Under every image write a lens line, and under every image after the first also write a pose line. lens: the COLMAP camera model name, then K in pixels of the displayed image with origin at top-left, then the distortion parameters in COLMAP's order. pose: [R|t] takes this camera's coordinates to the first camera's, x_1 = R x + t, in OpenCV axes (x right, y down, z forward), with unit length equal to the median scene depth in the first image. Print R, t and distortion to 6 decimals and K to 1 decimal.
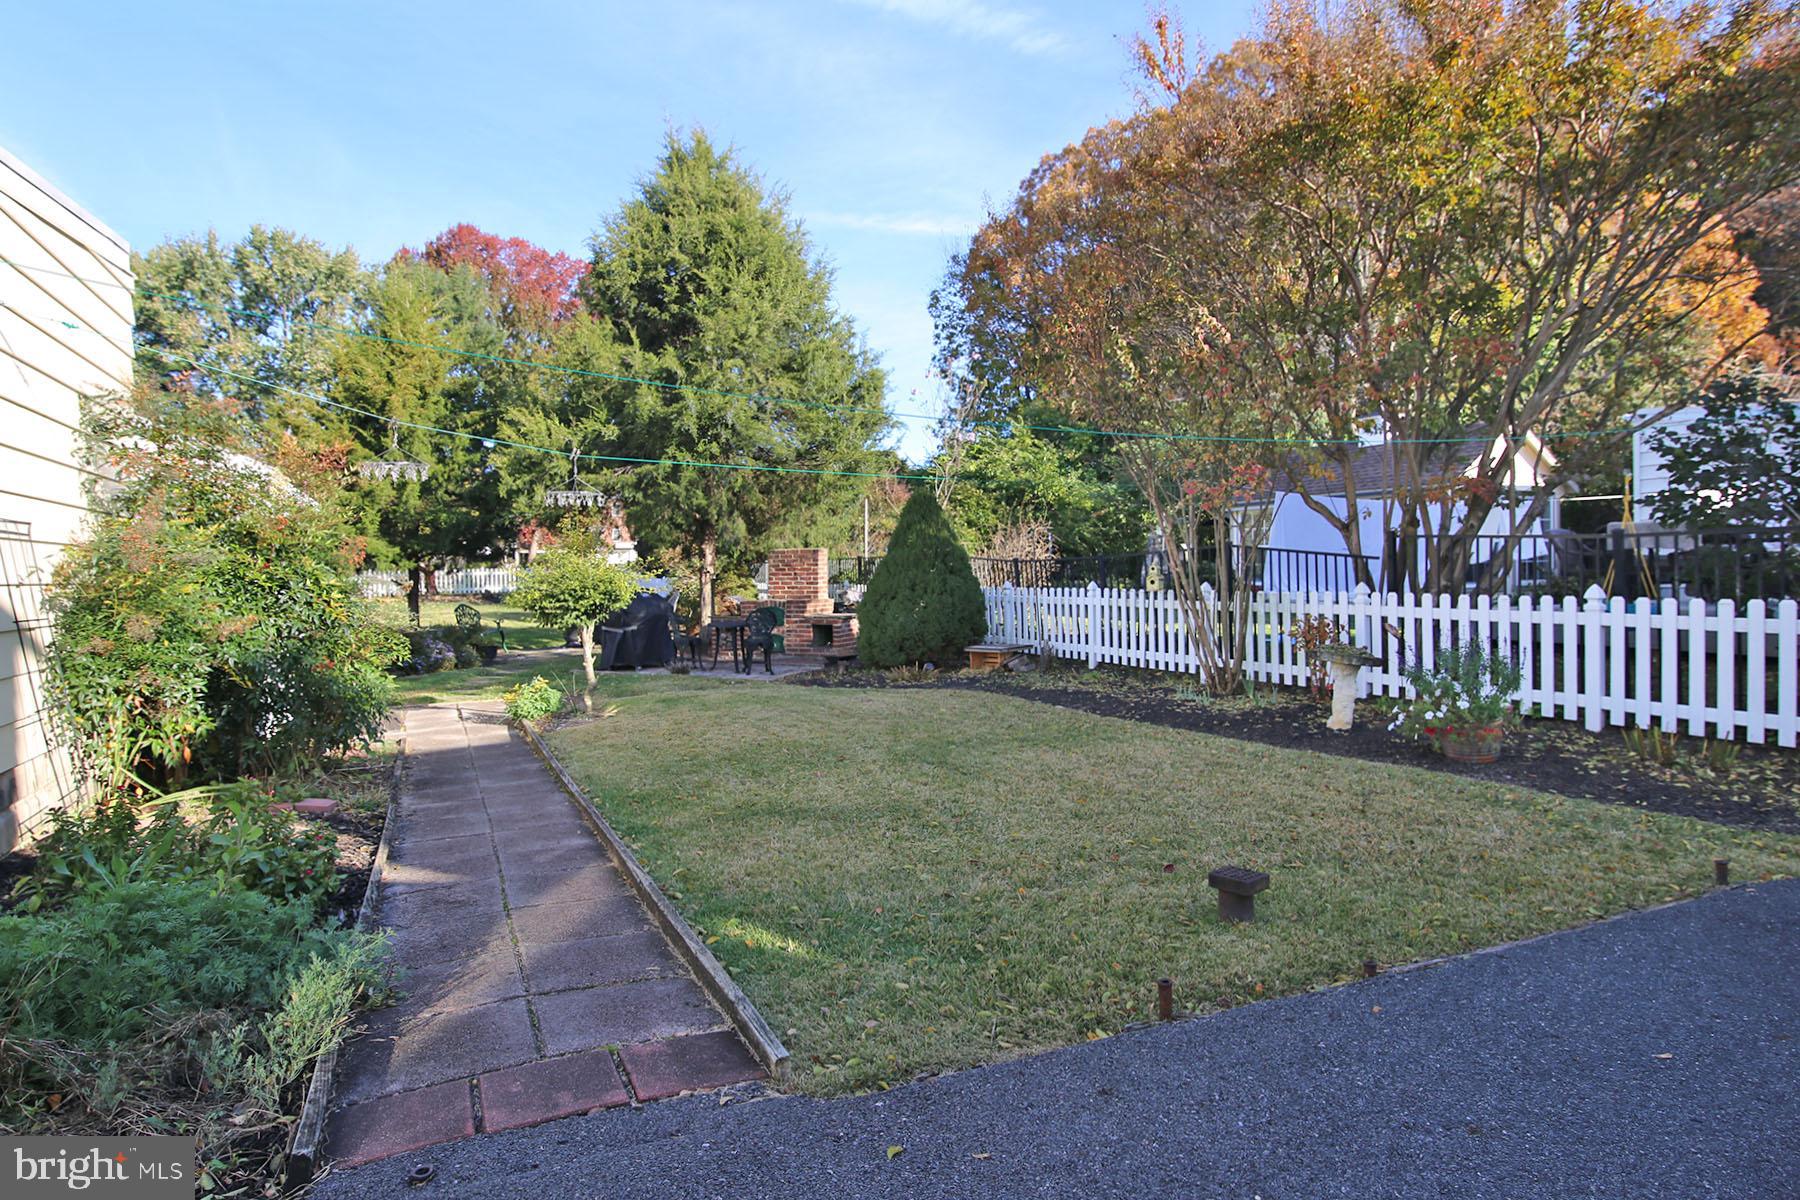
lens RADIAL K [[989.8, 0, 902.3], [0, 989.8, 563.4], [0, 0, 1]] dist [-0.008187, 0.003555]
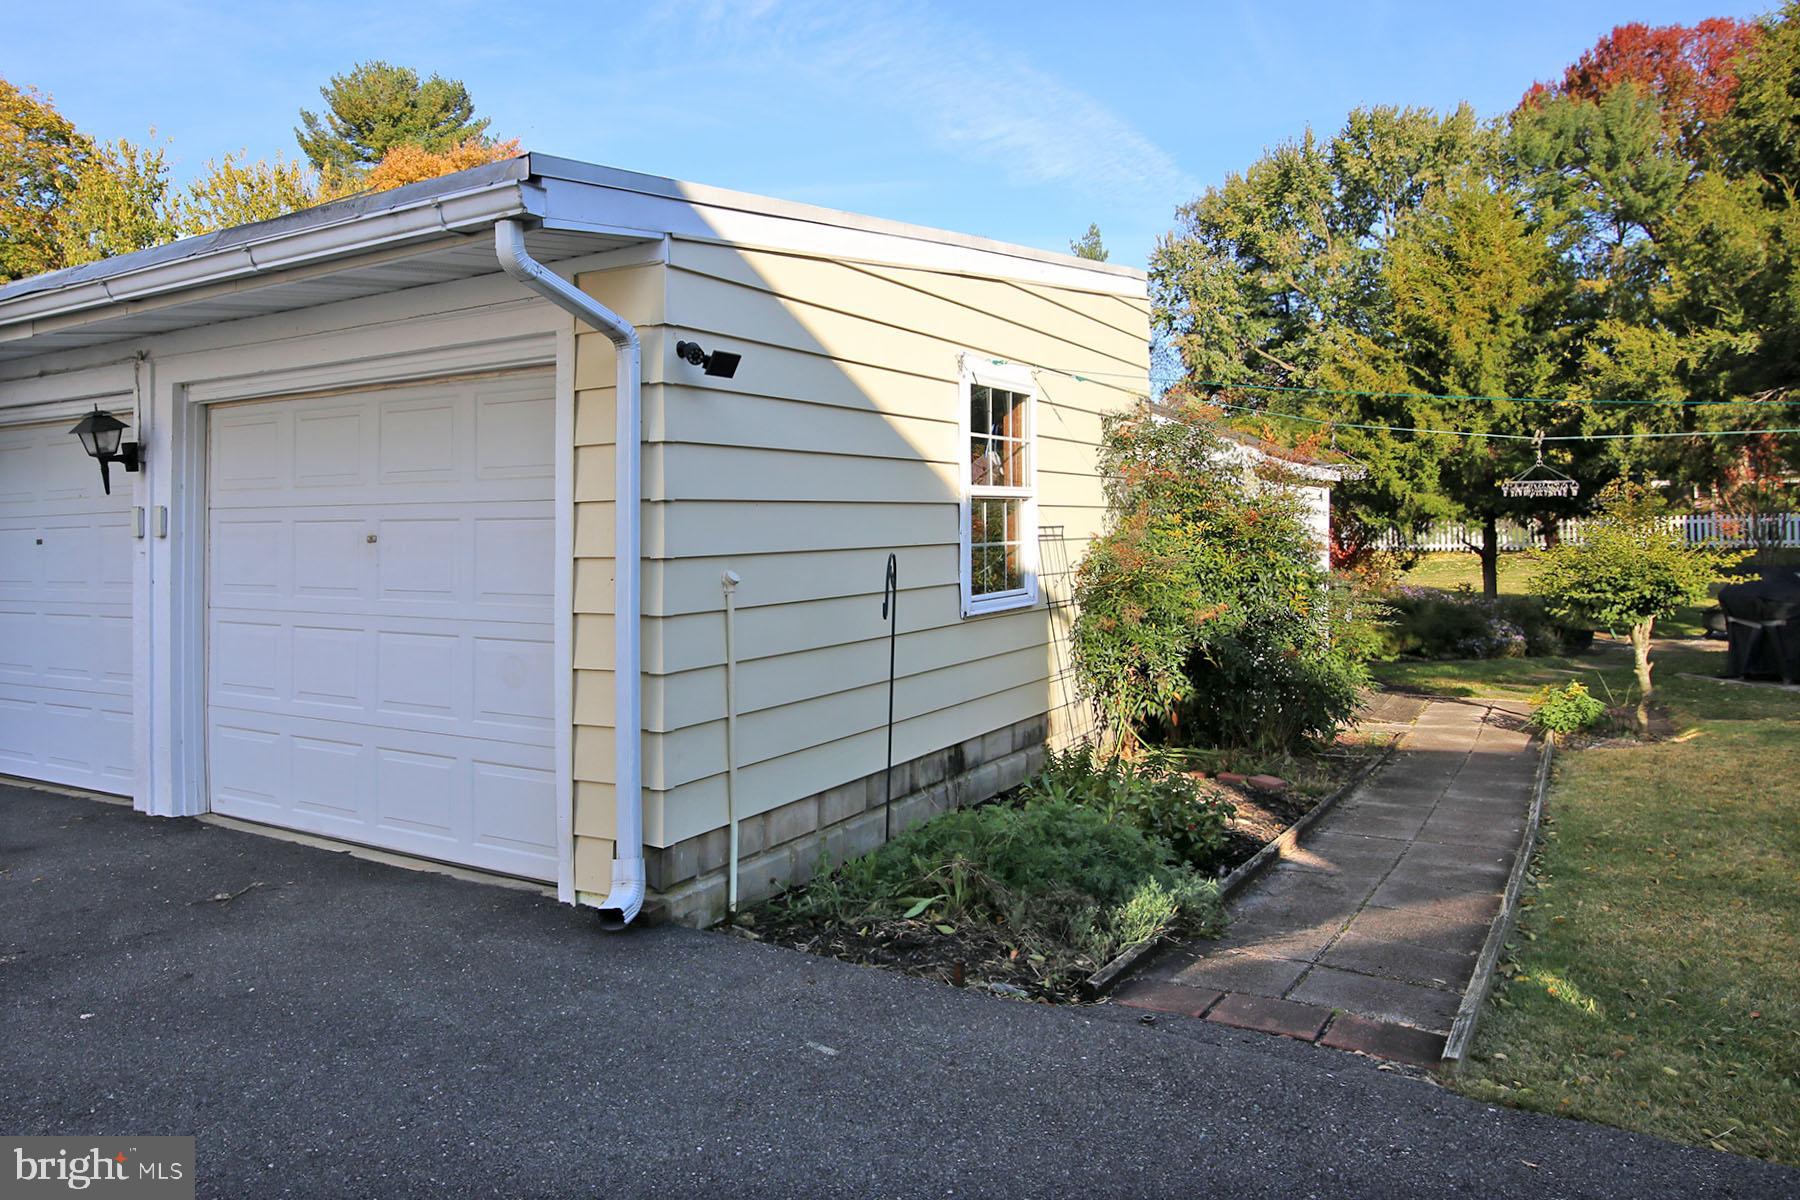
lens RADIAL K [[1247.0, 0, 751.1], [0, 1247.0, 517.3], [0, 0, 1]] dist [-0.002969, -0.011729]
pose [[0.507191, -0.003661, -0.861826, 0.120589], [0.014795, 0.999881, 0.004459, -0.024649], [0.861706, -0.015012, 0.507185, -0.071552]]
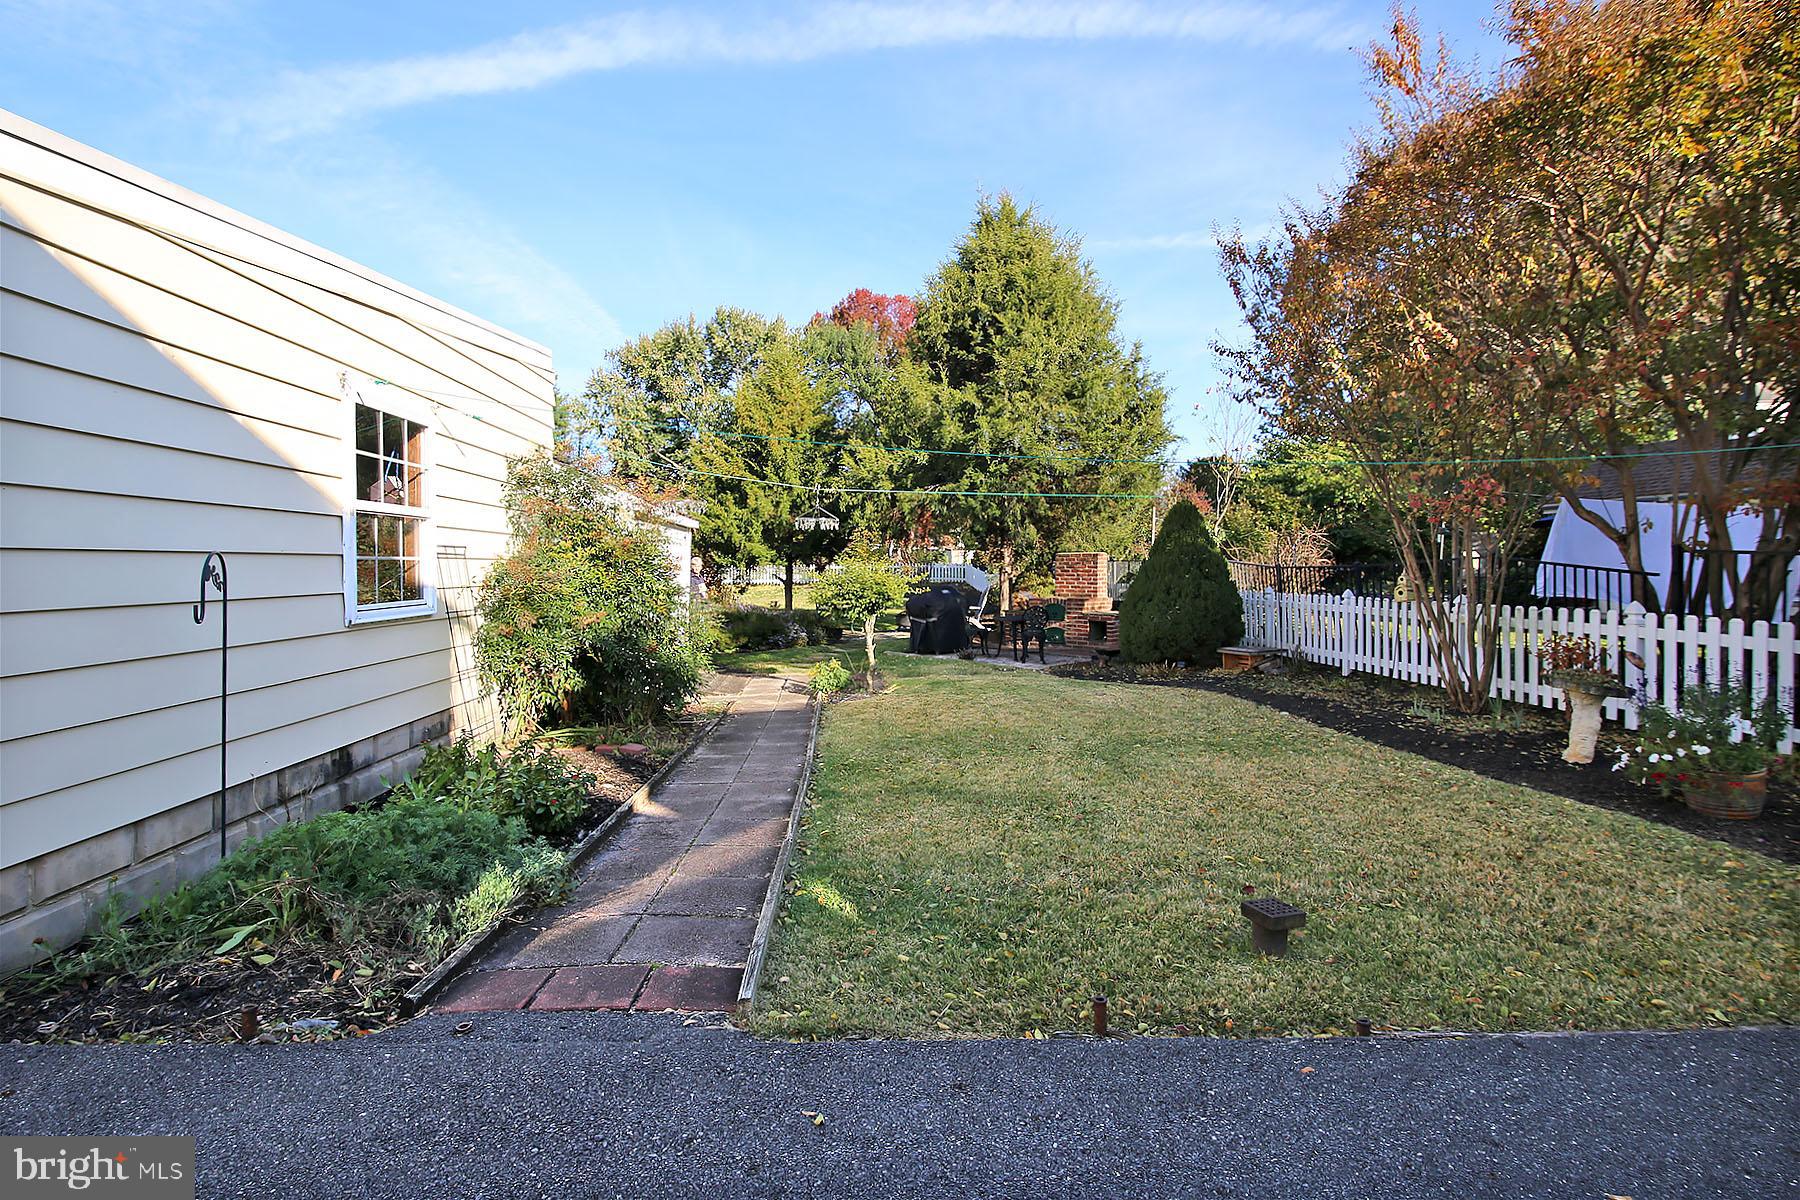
lens RADIAL K [[853.6, 0, 884.9], [0, 853.6, 570.0], [0, 0, 1]] dist [-0.013613, 0.002781]
pose [[0.923852, 0.009854, -0.382624, 0.077563], [-0.004446, 0.999877, 0.015014, -0.011209], [0.382725, -0.012170, 0.923782, 0.011584]]
